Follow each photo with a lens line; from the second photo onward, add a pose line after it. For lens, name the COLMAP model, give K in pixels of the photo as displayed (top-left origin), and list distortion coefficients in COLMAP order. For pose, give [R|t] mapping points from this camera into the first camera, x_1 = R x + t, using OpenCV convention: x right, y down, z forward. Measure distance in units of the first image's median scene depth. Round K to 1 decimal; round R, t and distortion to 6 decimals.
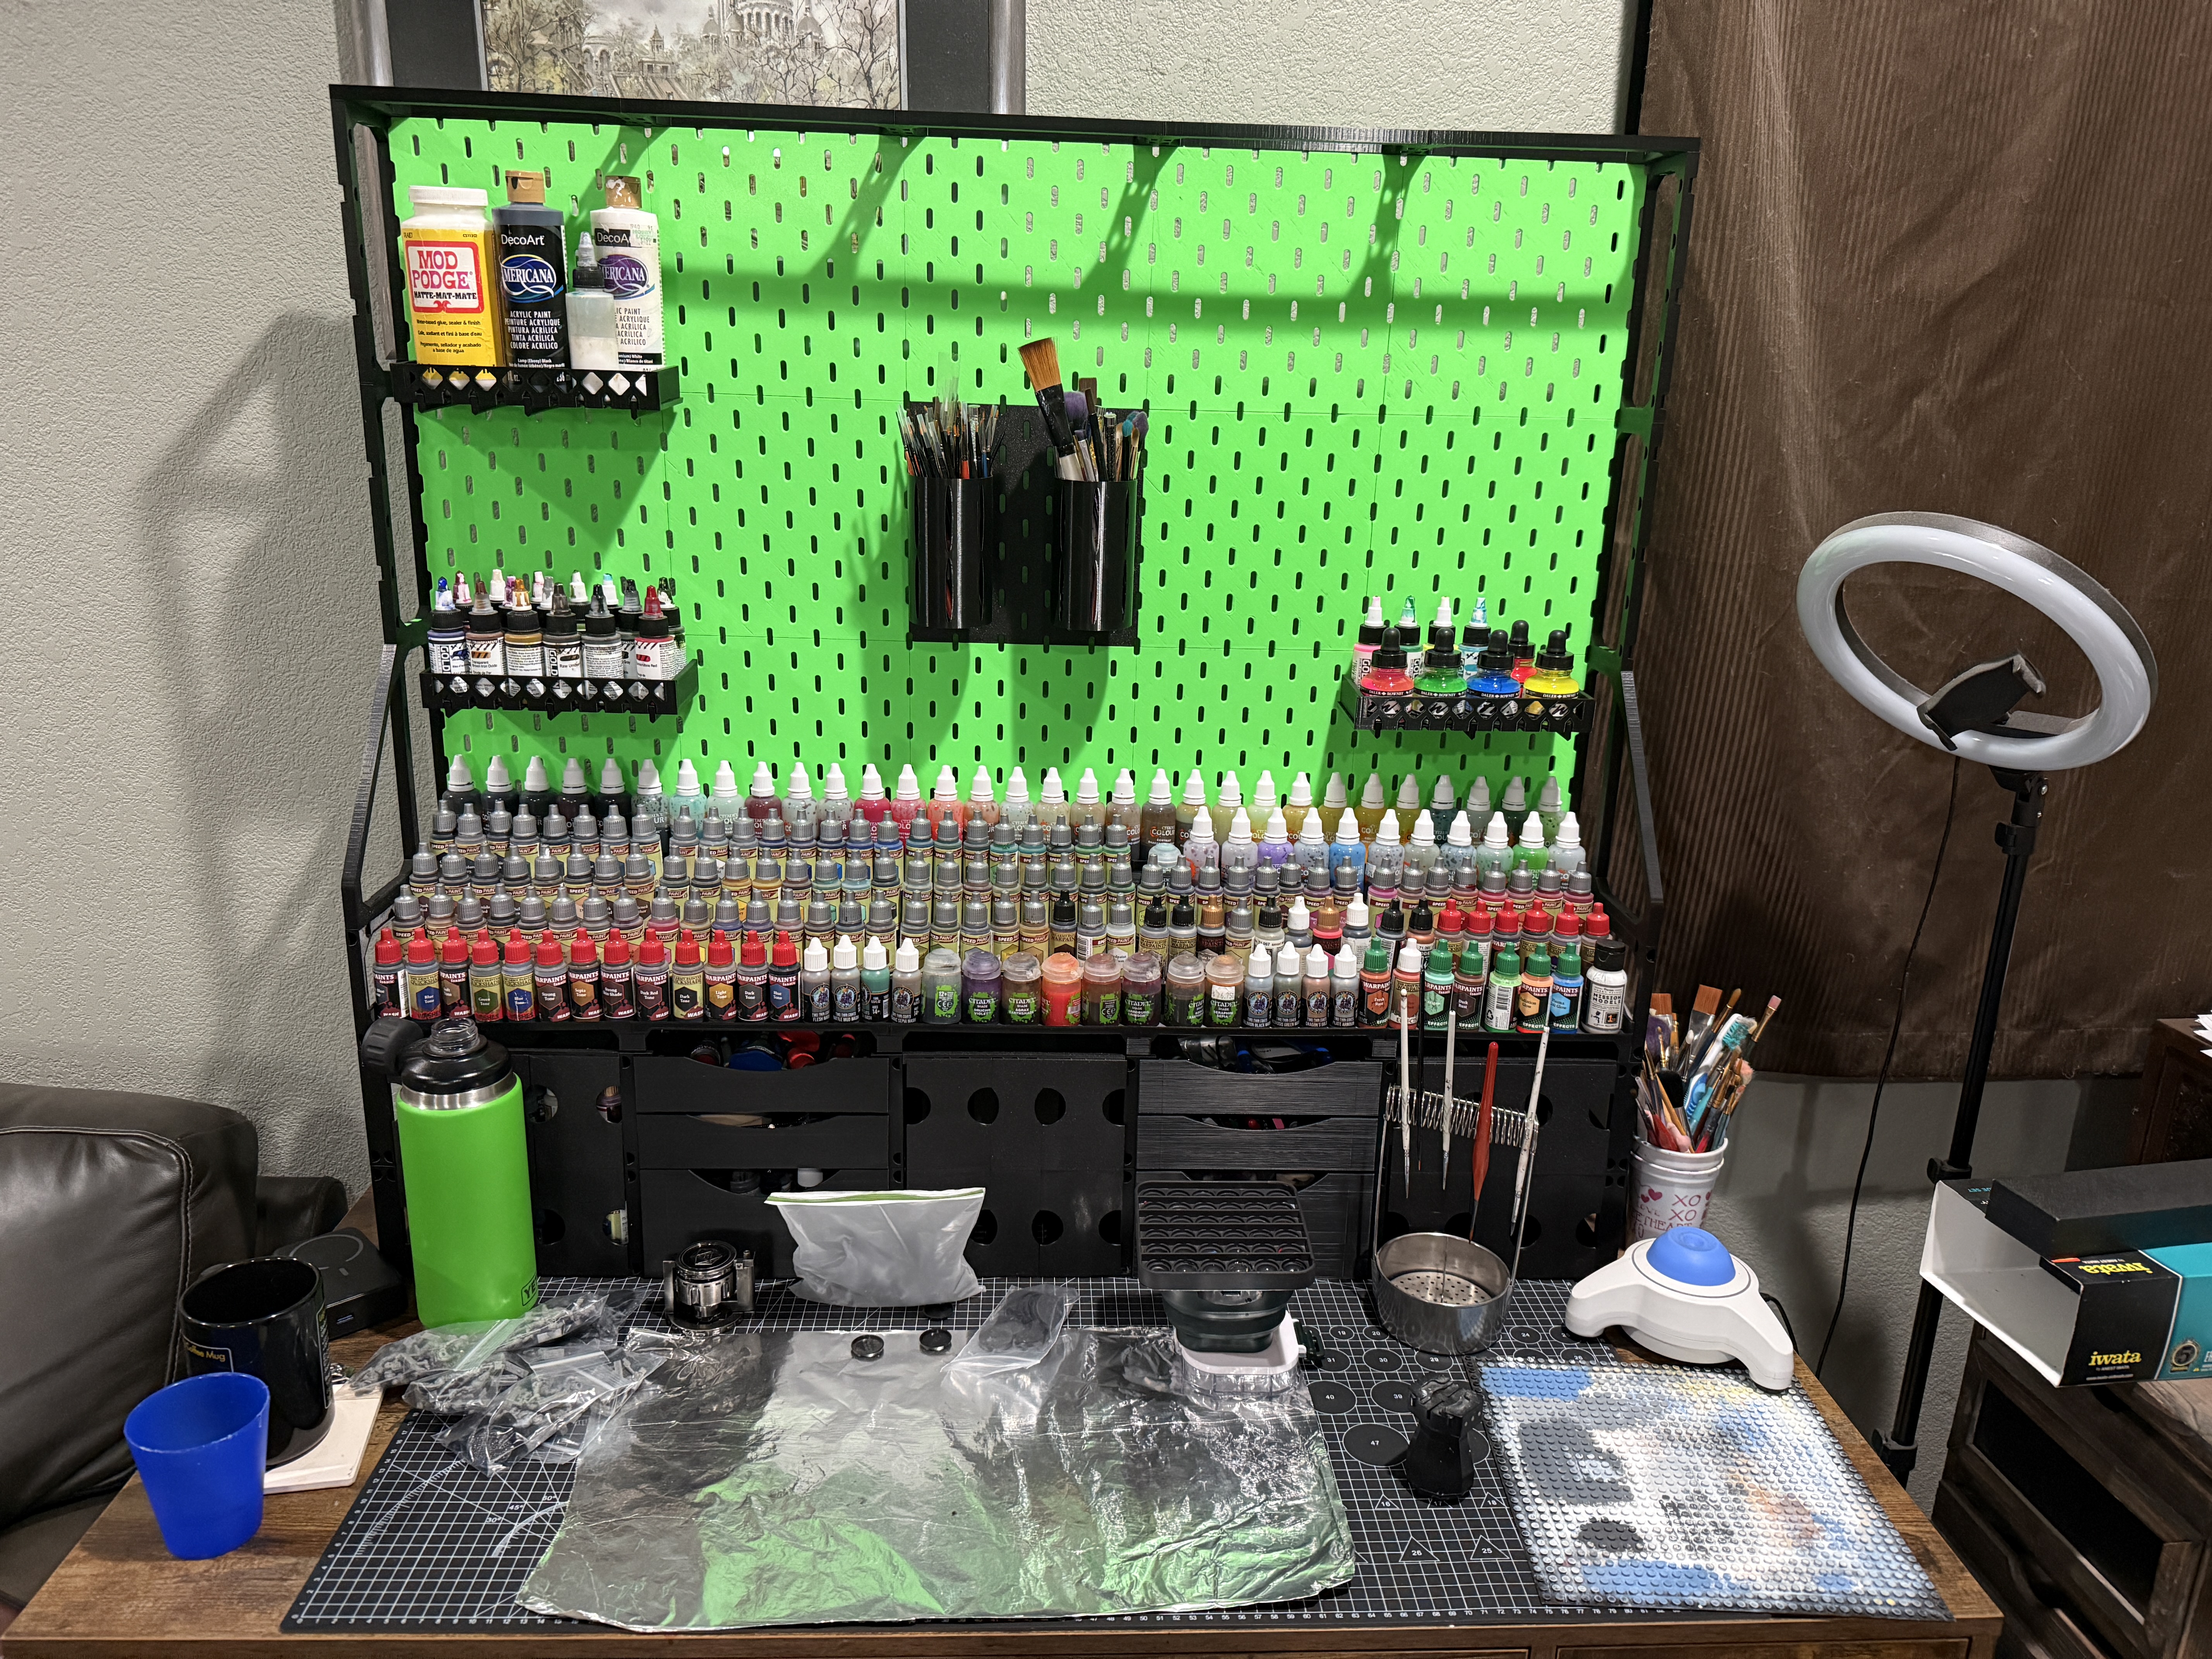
lens RADIAL K [[1602.8, 0, 1118.3], [0, 1602.8, 860.4], [0, 0, 1]] dist [0.086708, -0.194225]
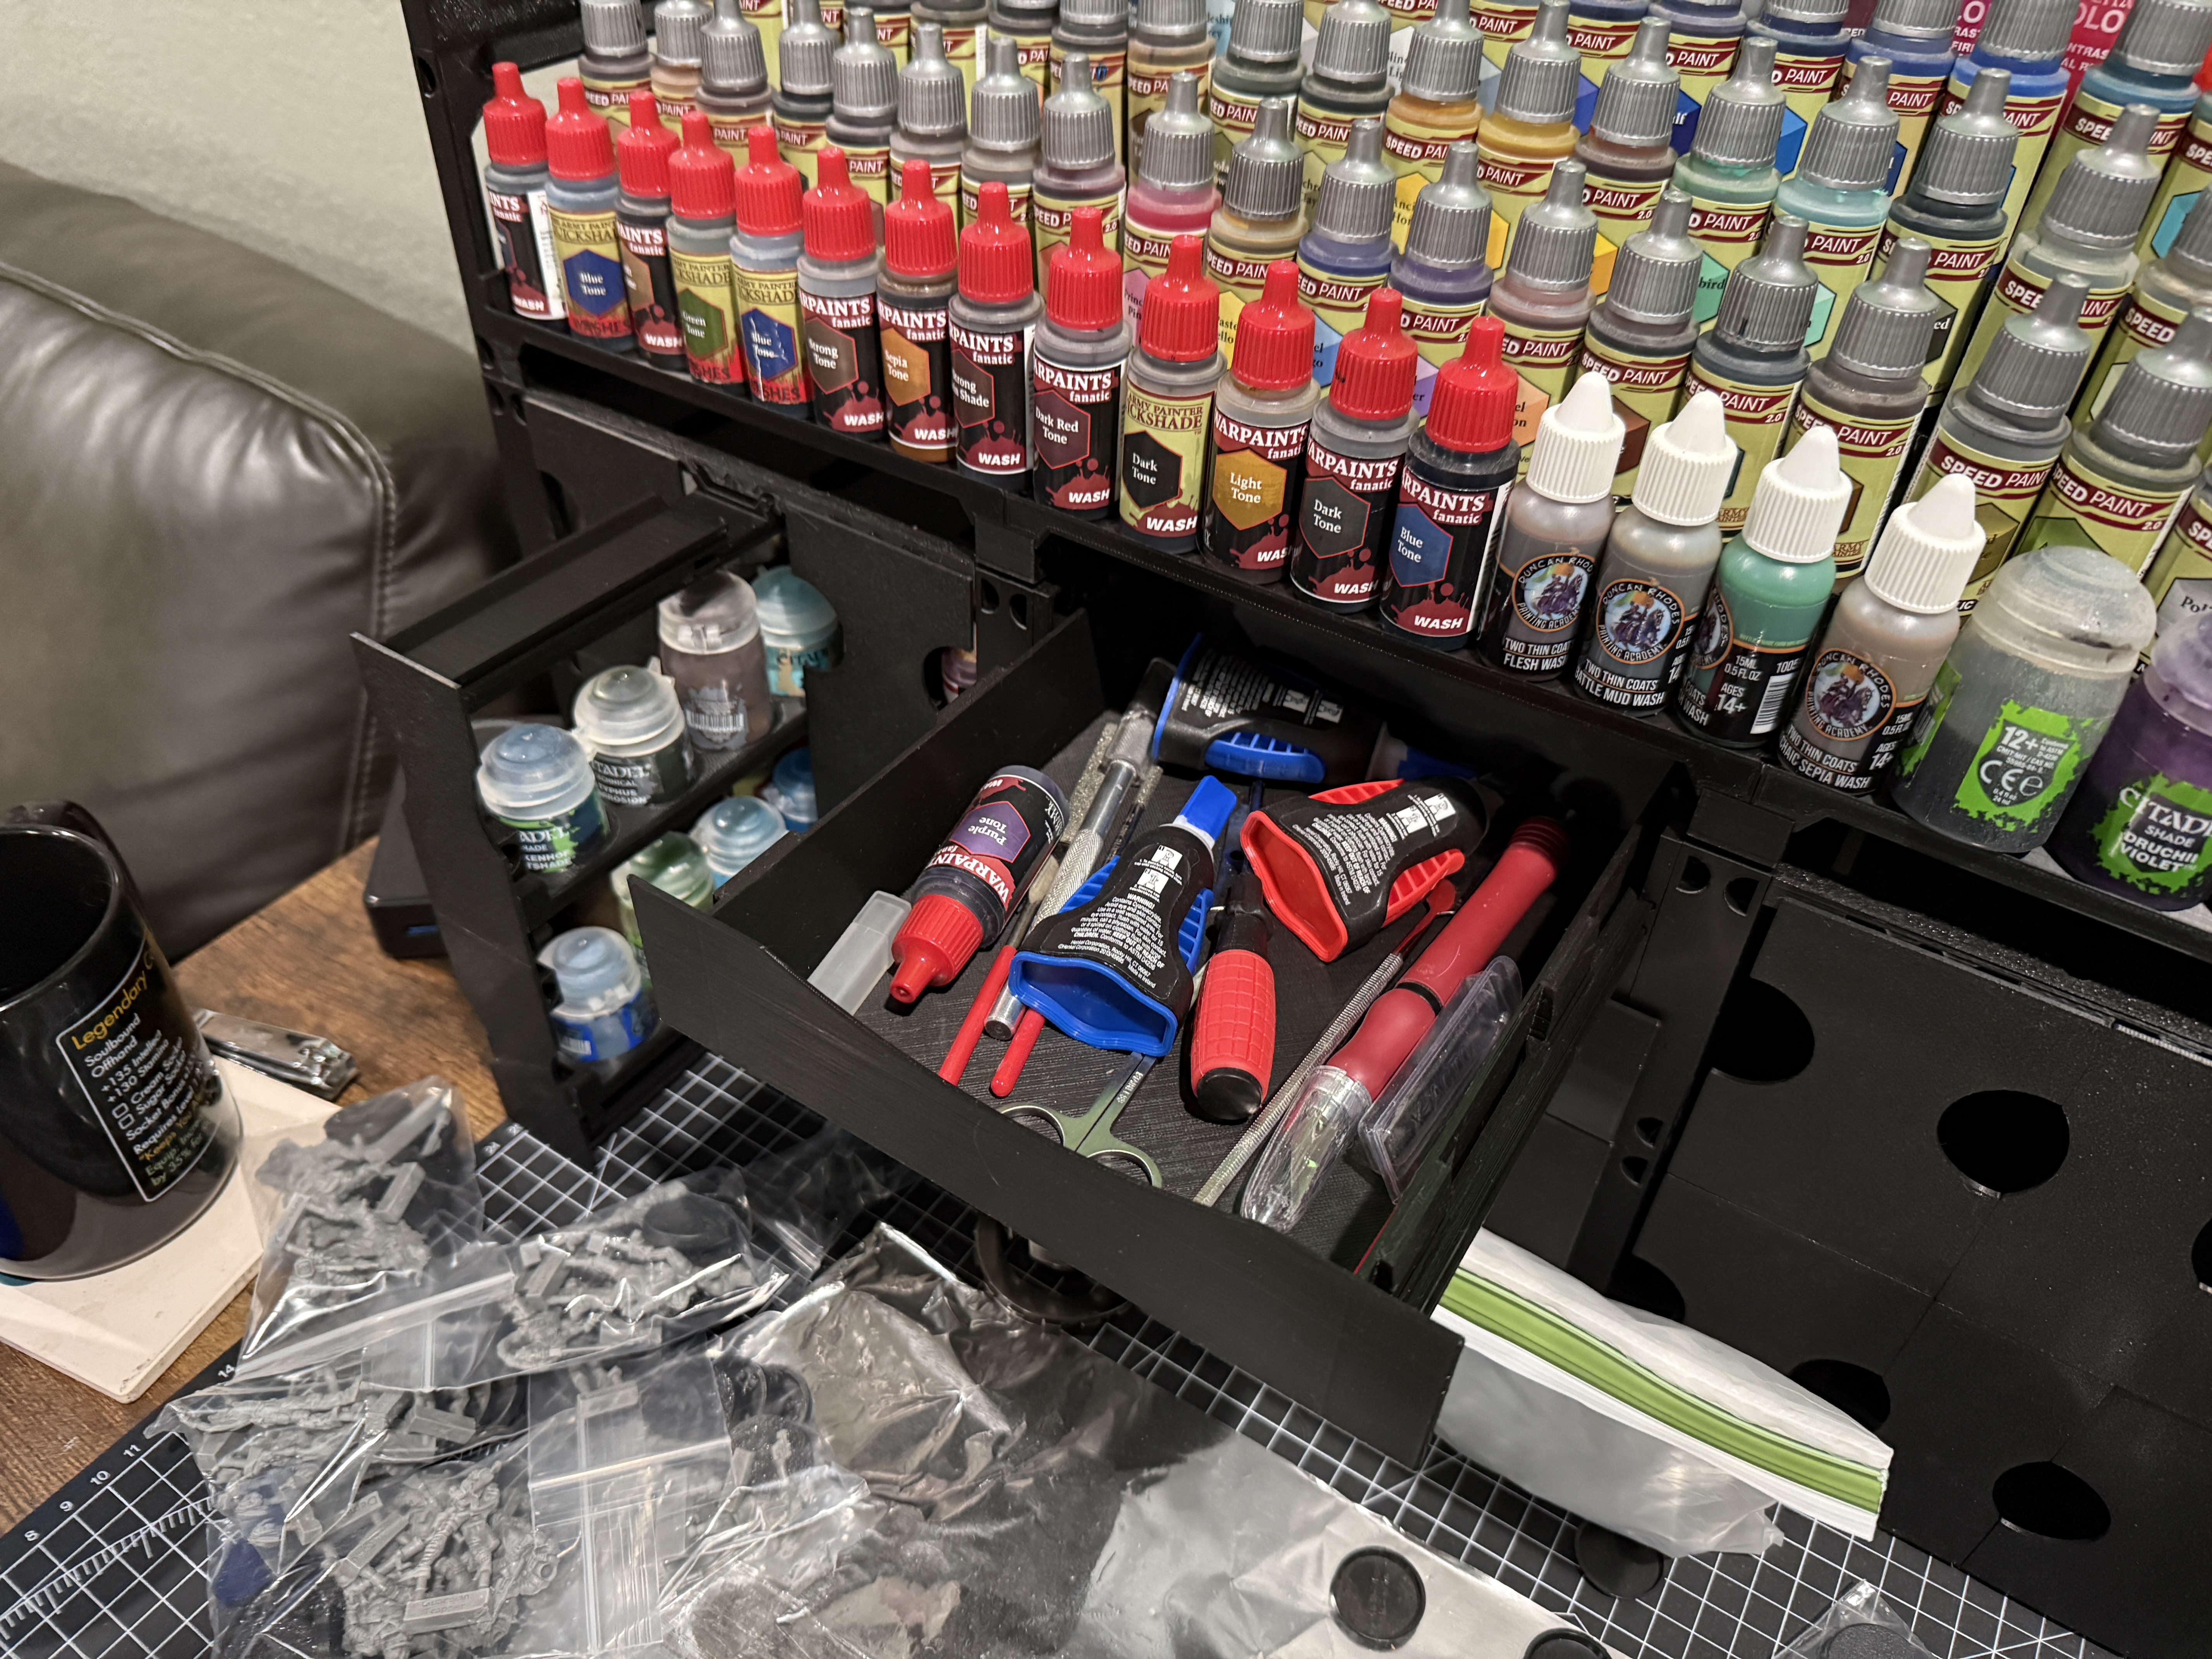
lens RADIAL K [[1602.8, 0, 1118.3], [0, 1602.8, 860.4], [0, 0, 1]] dist [0.086708, -0.194225]
pose [[0.820792, 0.377911, -0.428350, -0.109245], [-0.181268, 0.883436, 0.432069, 0.018311], [0.541703, -0.276992, 0.793620, 0.723750]]
